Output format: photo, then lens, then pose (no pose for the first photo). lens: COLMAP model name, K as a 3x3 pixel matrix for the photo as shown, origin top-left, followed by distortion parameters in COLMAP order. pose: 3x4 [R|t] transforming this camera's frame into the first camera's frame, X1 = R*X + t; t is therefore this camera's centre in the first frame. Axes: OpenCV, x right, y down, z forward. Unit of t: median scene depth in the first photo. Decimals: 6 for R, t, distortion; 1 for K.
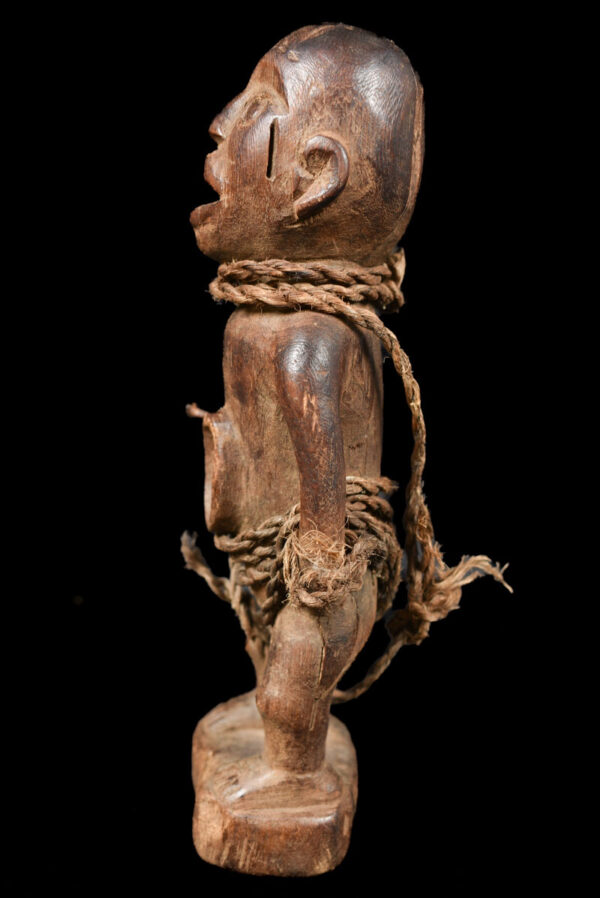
lens RADIAL K [[994.8, 0, 296.4], [0, 994.8, 447.2], [0, 0, 1]] dist [-0.053492, 0.000000]
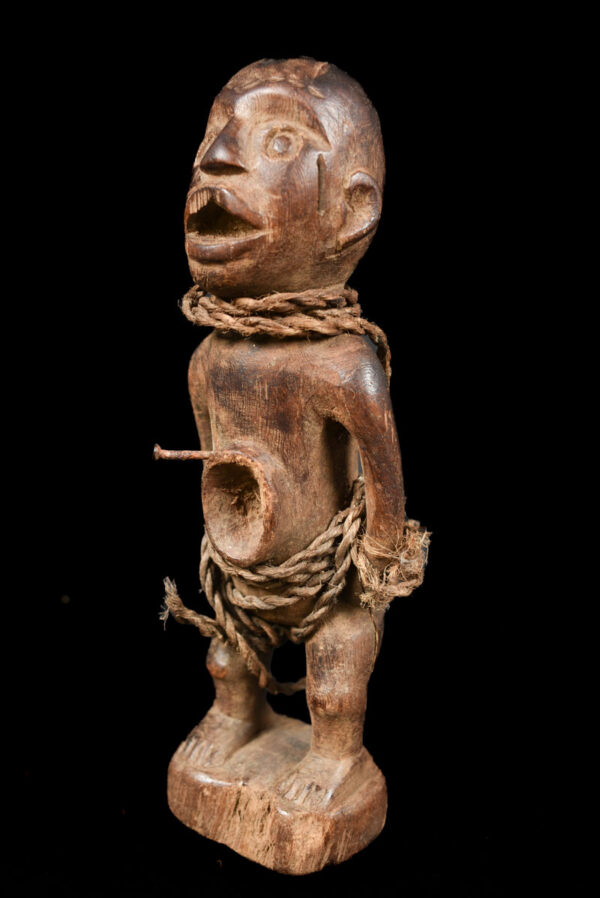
lens RADIAL K [[994.8, 0, 299.5], [0, 994.8, 449.5], [0, 0, 1]] dist [-0.053492, 0.000000]
pose [[0.657665, -0.216869, 0.721419, -0.811368], [0.175507, 0.975422, 0.133229, -0.166109], [-0.732581, 0.038993, 0.679562, 0.311480]]
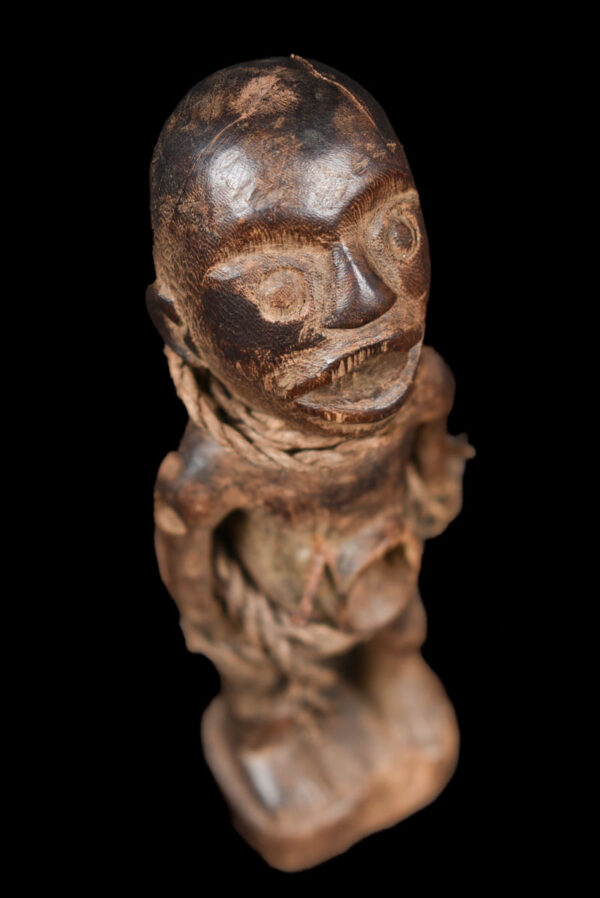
lens RADIAL K [[1955.2, 0, 300.4], [0, 1955.2, 448.9], [0, 0, 1]] dist [0.027111, 0.000000]
pose [[-0.456605, -0.711940, 0.533530, -0.886065], [0.190295, 0.507661, 0.840279, -1.475013], [-0.869080, 0.485203, -0.096322, 1.263307]]
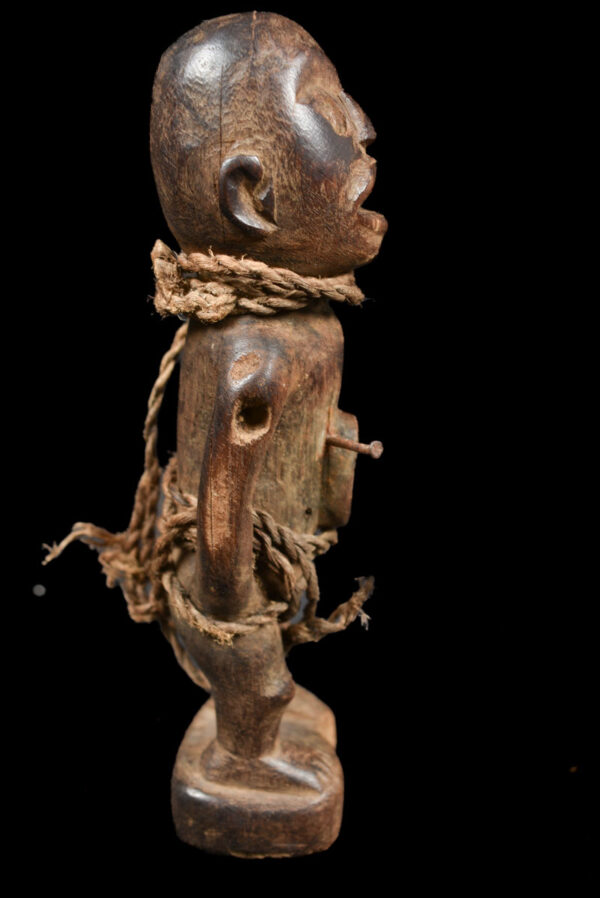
lens RADIAL K [[973.9, 0, 300.1], [0, 973.9, 448.4], [0, 0, 1]] dist [-0.061910, 0.000000]
pose [[-0.993749, -0.099809, 0.050015, -0.096248], [-0.065285, 0.882963, 0.464881, -0.502915], [-0.090560, 0.458709, -0.883960, 2.061557]]
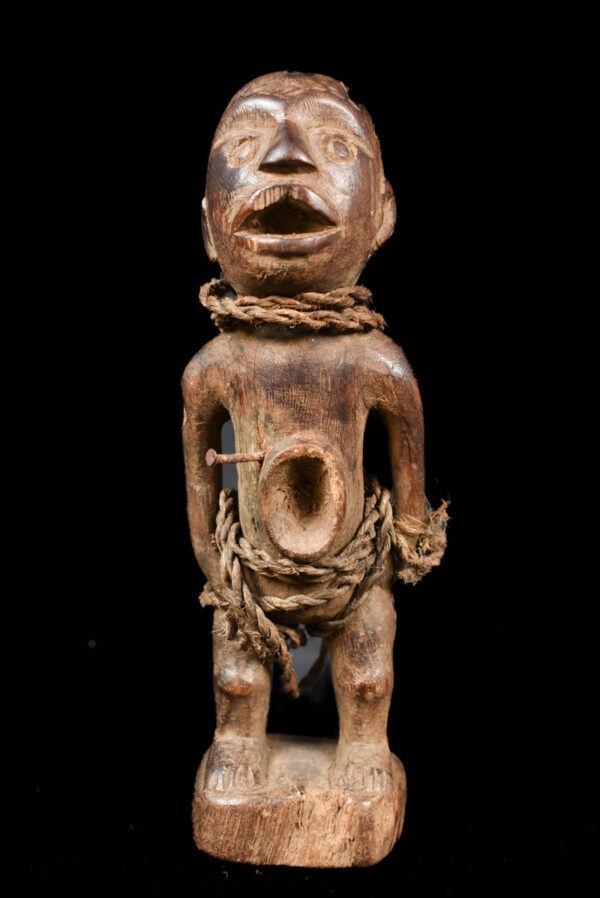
lens RADIAL K [[994.8, 0, 303.1], [0, 994.8, 448.9], [0, 0, 1]] dist [-0.053492, 0.000000]
pose [[0.128446, -0.184174, 0.974465, -1.137325], [0.206512, 0.966031, 0.155359, -0.197497], [-0.969976, 0.181284, 0.162117, 0.909422]]
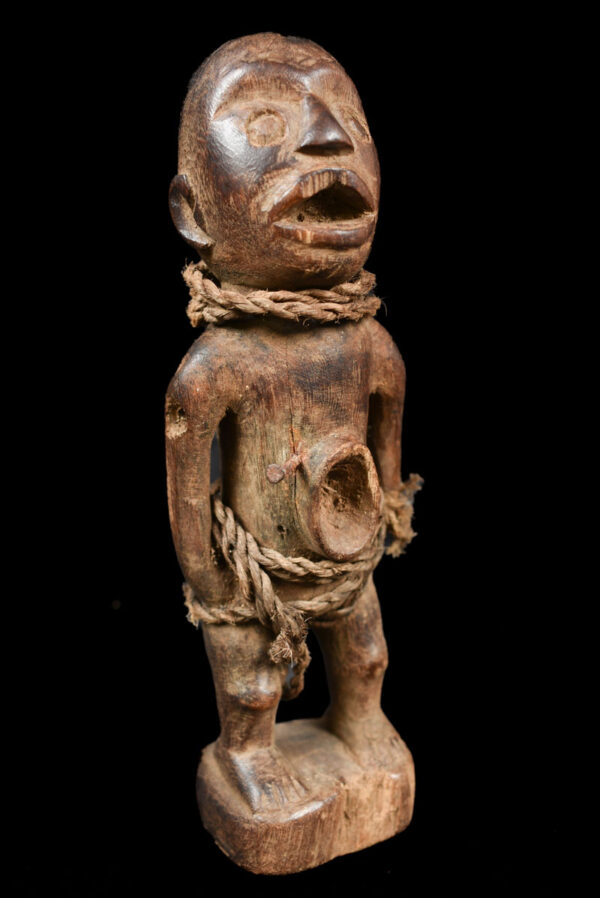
lens RADIAL K [[973.9, 0, 297.6], [0, 973.9, 449.6], [0, 0, 1]] dist [-0.061910, 0.000000]
pose [[-0.415771, -0.261890, 0.870947, -0.946336], [0.191325, 0.911026, 0.365276, -0.405433], [-0.889117, 0.318505, -0.328672, 1.459238]]
